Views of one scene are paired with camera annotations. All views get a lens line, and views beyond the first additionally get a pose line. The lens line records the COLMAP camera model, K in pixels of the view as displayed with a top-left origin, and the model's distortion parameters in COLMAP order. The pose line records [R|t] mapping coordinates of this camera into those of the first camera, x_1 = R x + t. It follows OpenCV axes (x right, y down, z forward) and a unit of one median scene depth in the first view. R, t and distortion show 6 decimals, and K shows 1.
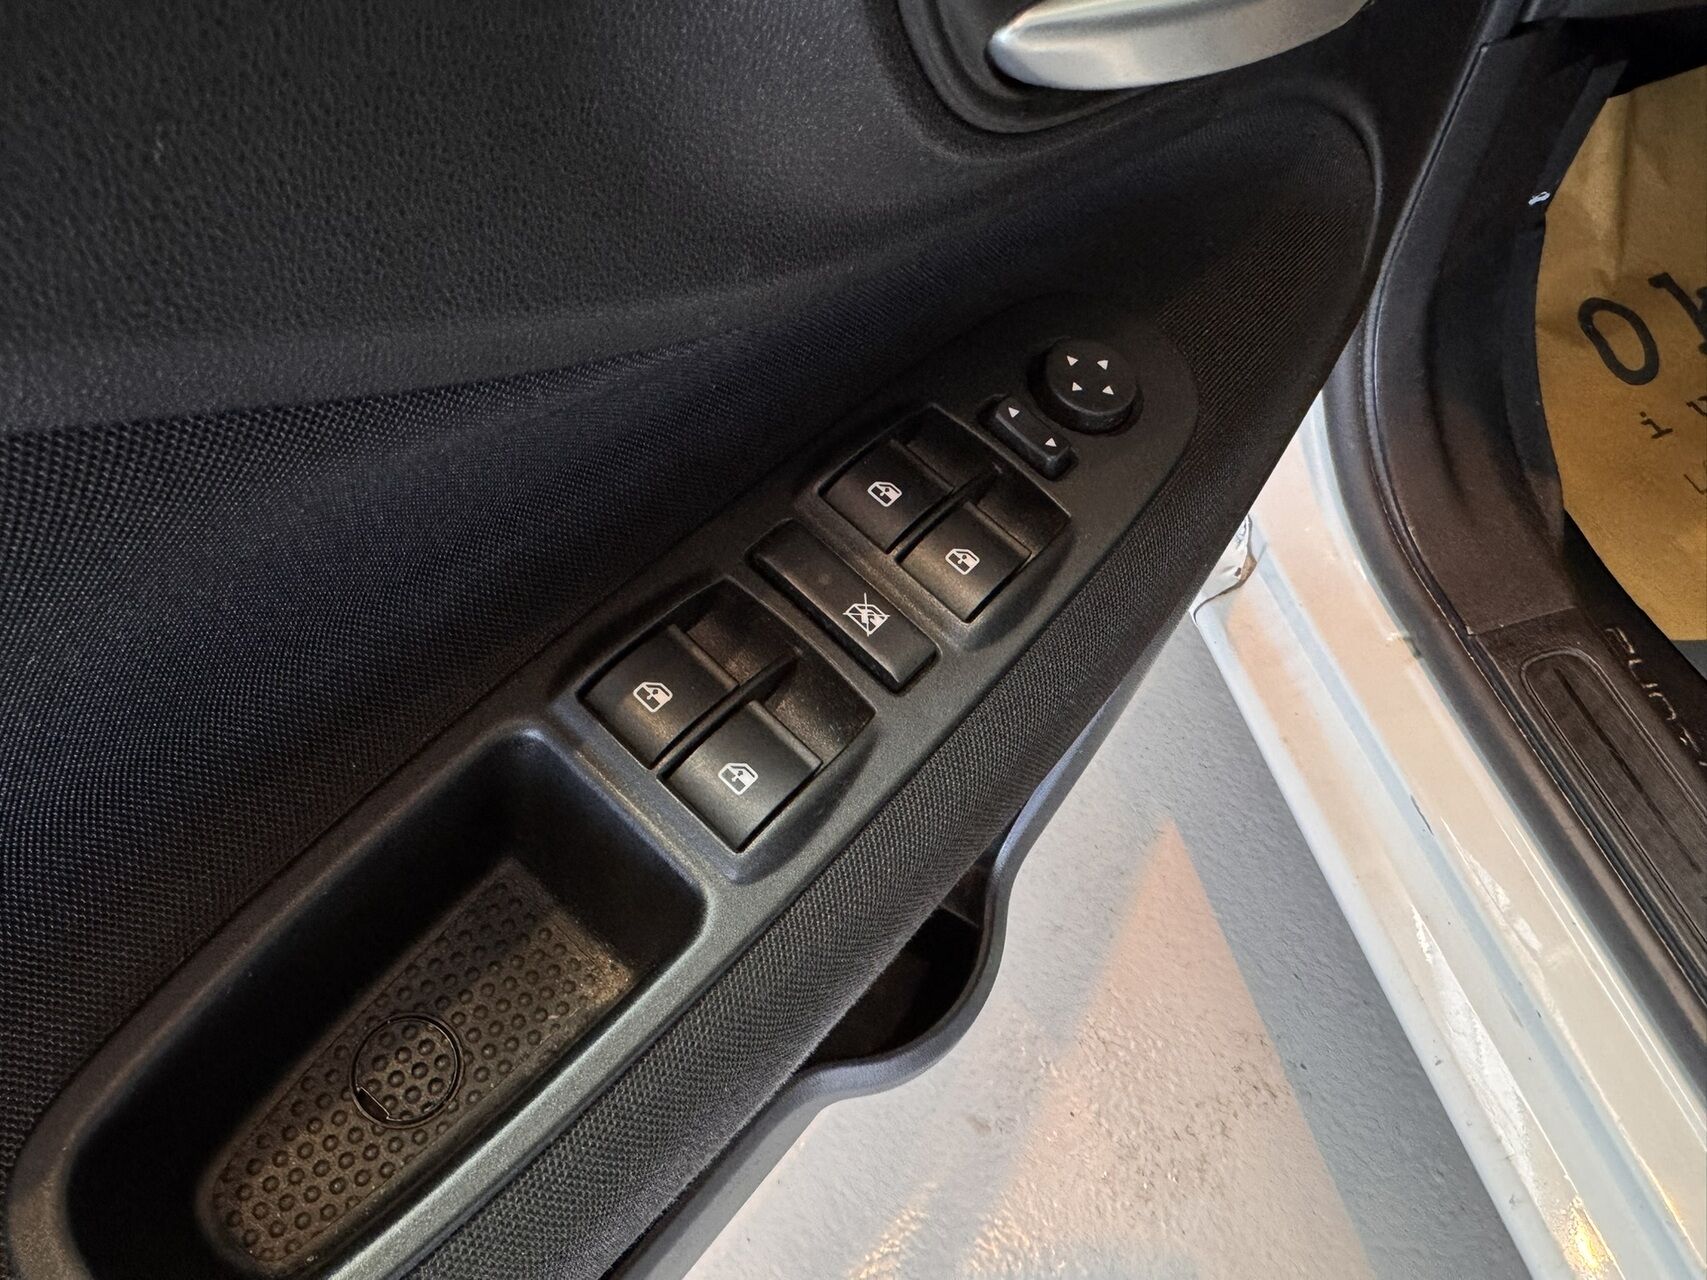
lens RADIAL K [[1215.3, 0, 853.5], [0, 1215.3, 640.0], [0, 0, 1]] dist [0.000533, -0.000890]
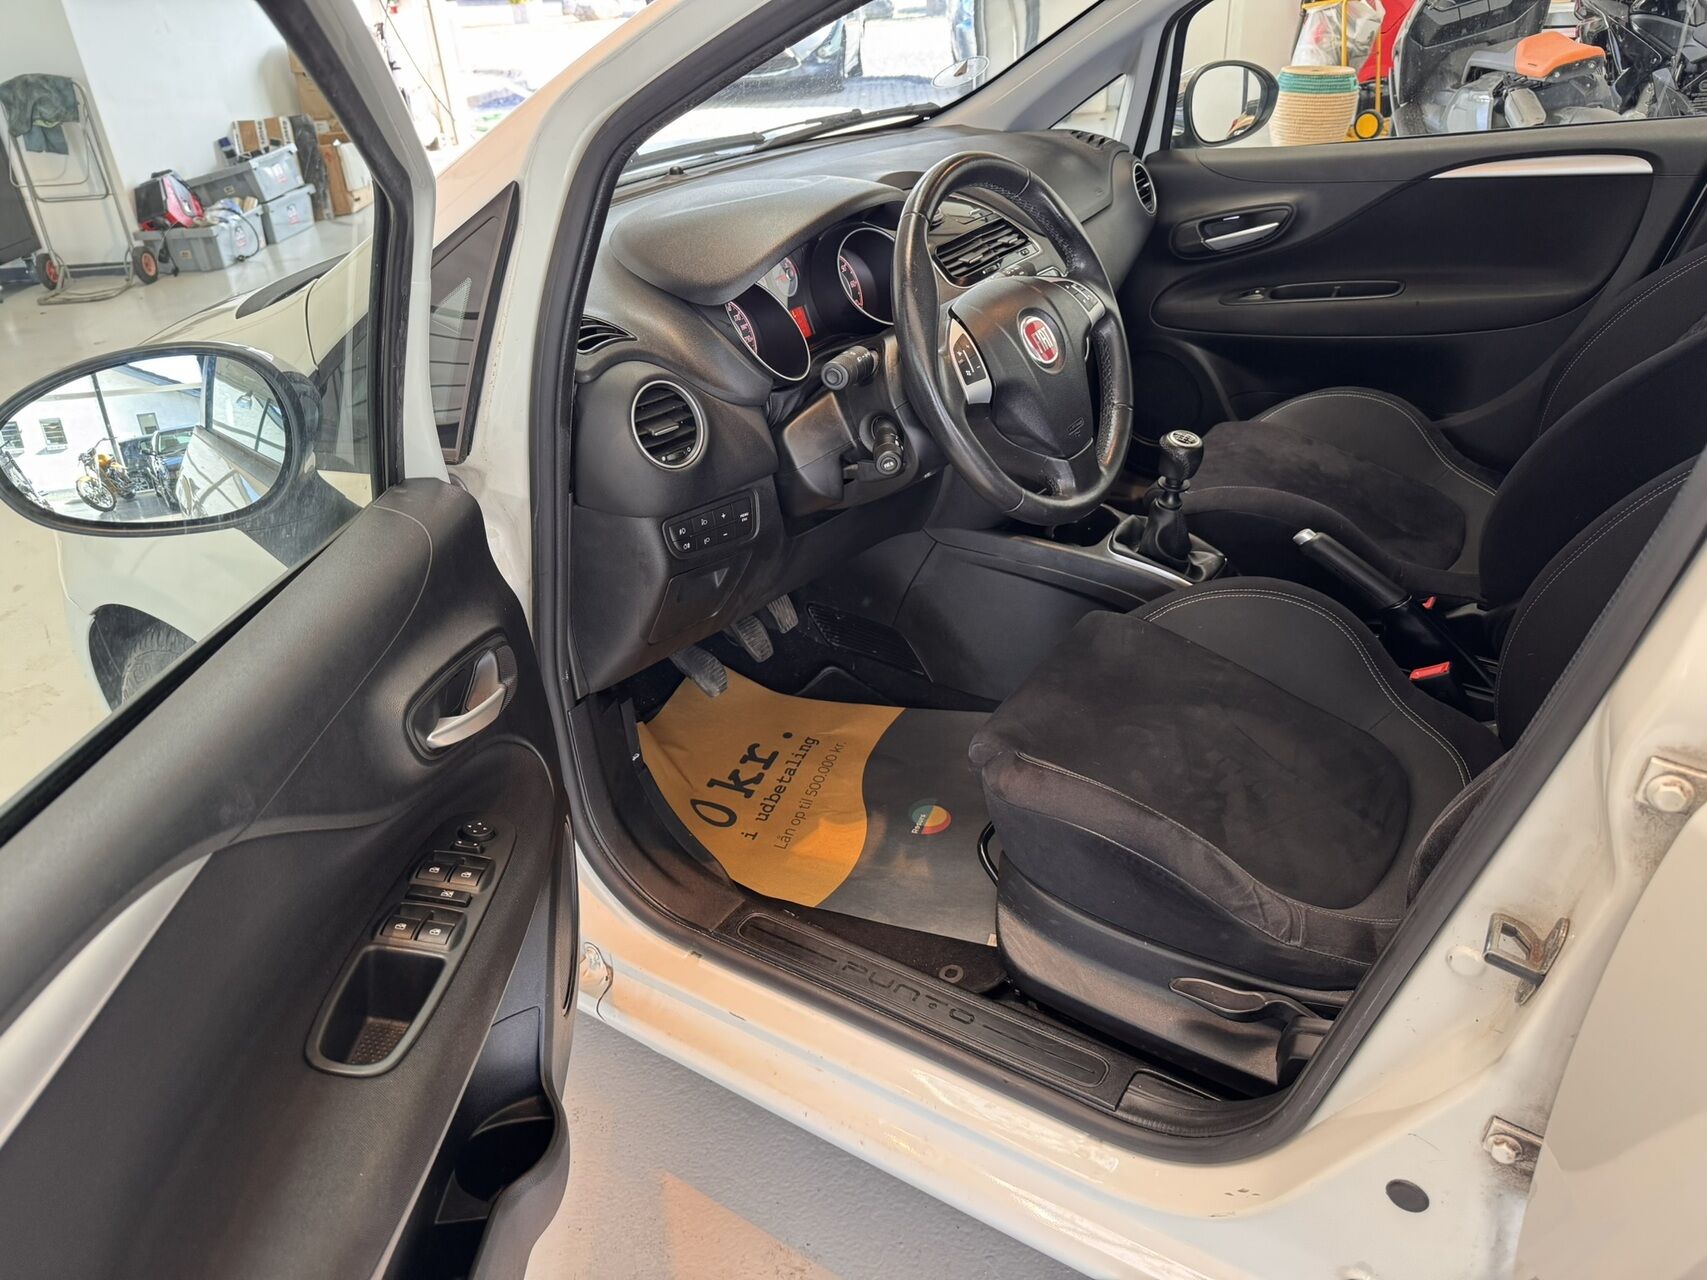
lens RADIAL K [[1197.8, 0, 853.5], [0, 1197.8, 640.0], [0, 0, 1]] dist [-0.000952, -0.000164]
pose [[0.766563, -0.304713, 0.565271, -0.364006], [0.564252, 0.739870, -0.366350, 0.605949], [-0.306595, 0.599786, 0.739092, -1.039941]]
